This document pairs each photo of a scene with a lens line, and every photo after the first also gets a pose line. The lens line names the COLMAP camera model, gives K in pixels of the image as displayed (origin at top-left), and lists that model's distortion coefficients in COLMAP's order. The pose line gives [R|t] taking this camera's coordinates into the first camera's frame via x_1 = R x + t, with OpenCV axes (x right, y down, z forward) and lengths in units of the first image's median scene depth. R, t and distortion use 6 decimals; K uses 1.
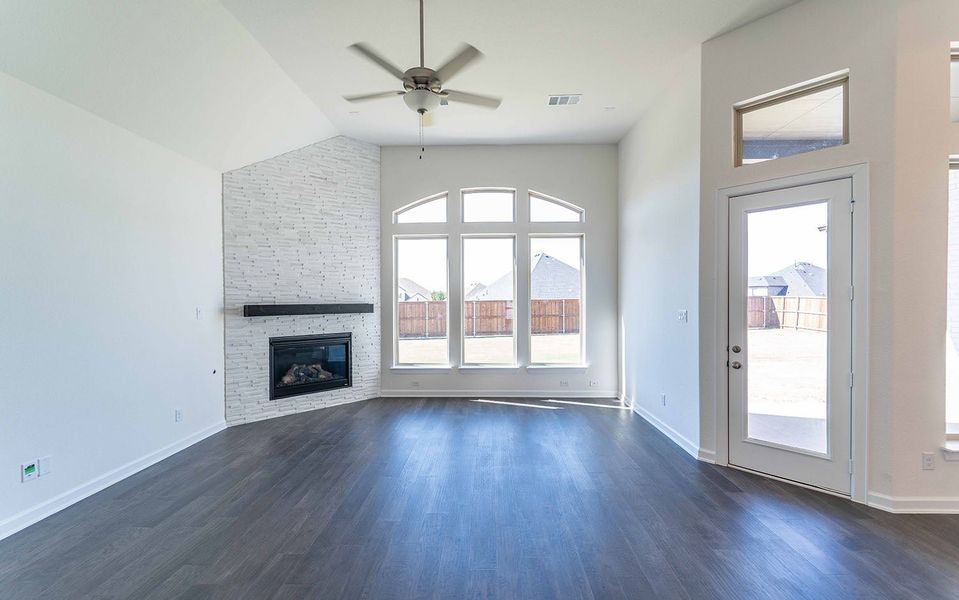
lens RADIAL K [[386.9, 0, 481.4], [0, 386.9, 301.8], [0, 0, 1]] dist [0.001267, -0.001484]
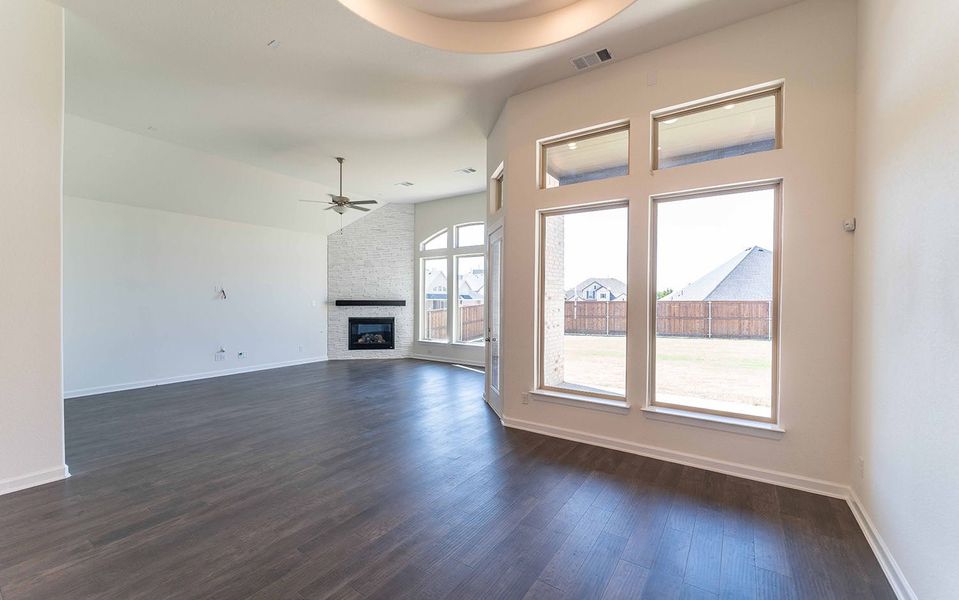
lens RADIAL K [[386.9, 0, 479.4], [0, 386.9, 300.9], [0, 0, 1]] dist [0.001267, -0.001484]
pose [[0.841212, 0.011828, -0.540575, 0.901087], [-0.012834, 0.999916, 0.001908, -0.000627], [0.540552, 0.005332, 0.841293, -0.232464]]
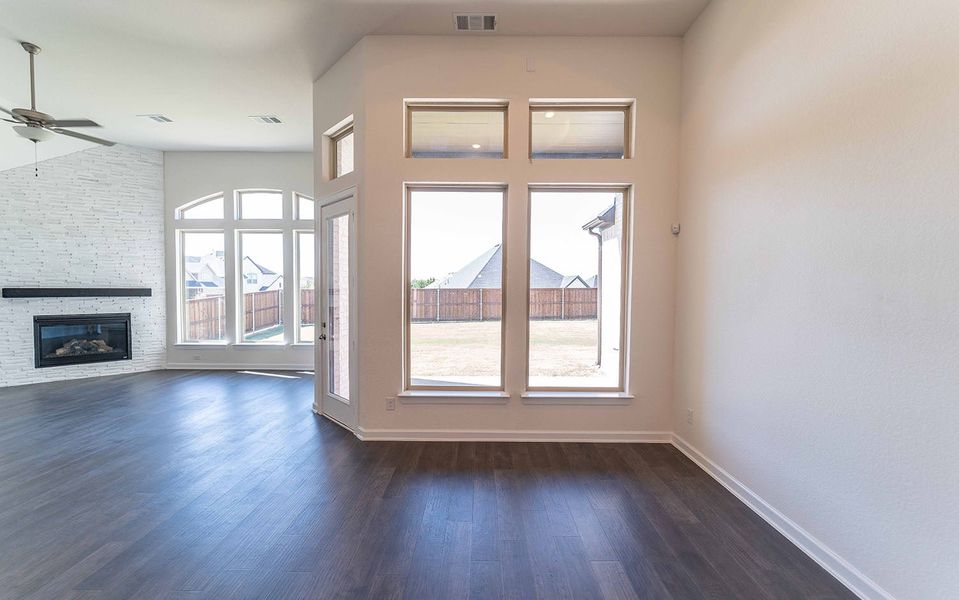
lens RADIAL K [[386.9, 0, 480.6], [0, 386.9, 301.3], [0, 0, 1]] dist [0.001267, -0.001484]
pose [[0.999749, 0.010042, 0.020006, 0.696605], [-0.010572, 0.999591, 0.026566, 0.001755], [-0.019731, -0.026771, 0.999447, -0.185743]]
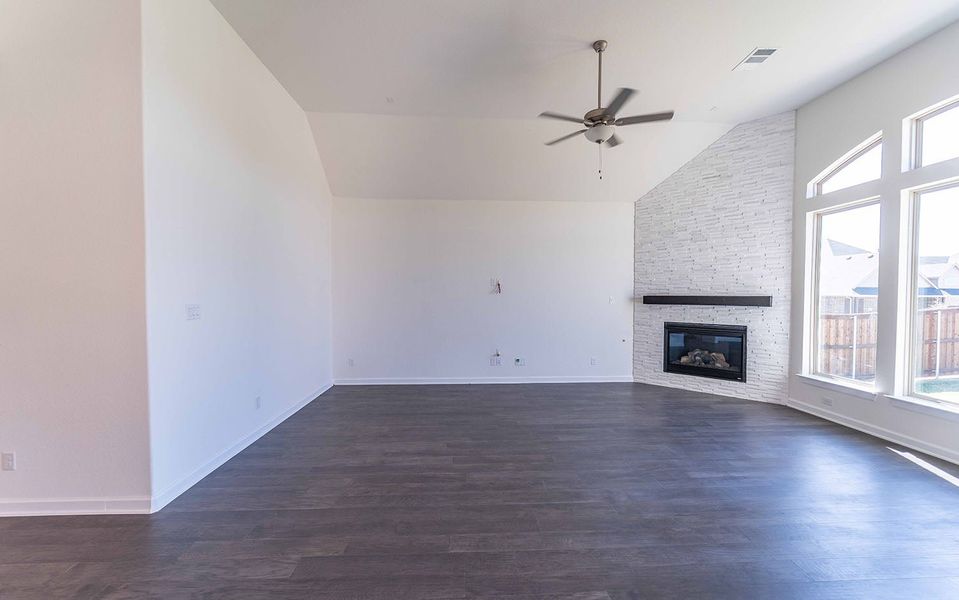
lens RADIAL K [[386.9, 0, 480.8], [0, 386.9, 302.9], [0, 0, 1]] dist [0.001267, -0.001484]
pose [[0.075699, 0.029495, -0.996694, 0.567570], [-0.010646, 0.999529, 0.028770, 0.001138], [0.997074, 0.008433, 0.075978, 0.270804]]
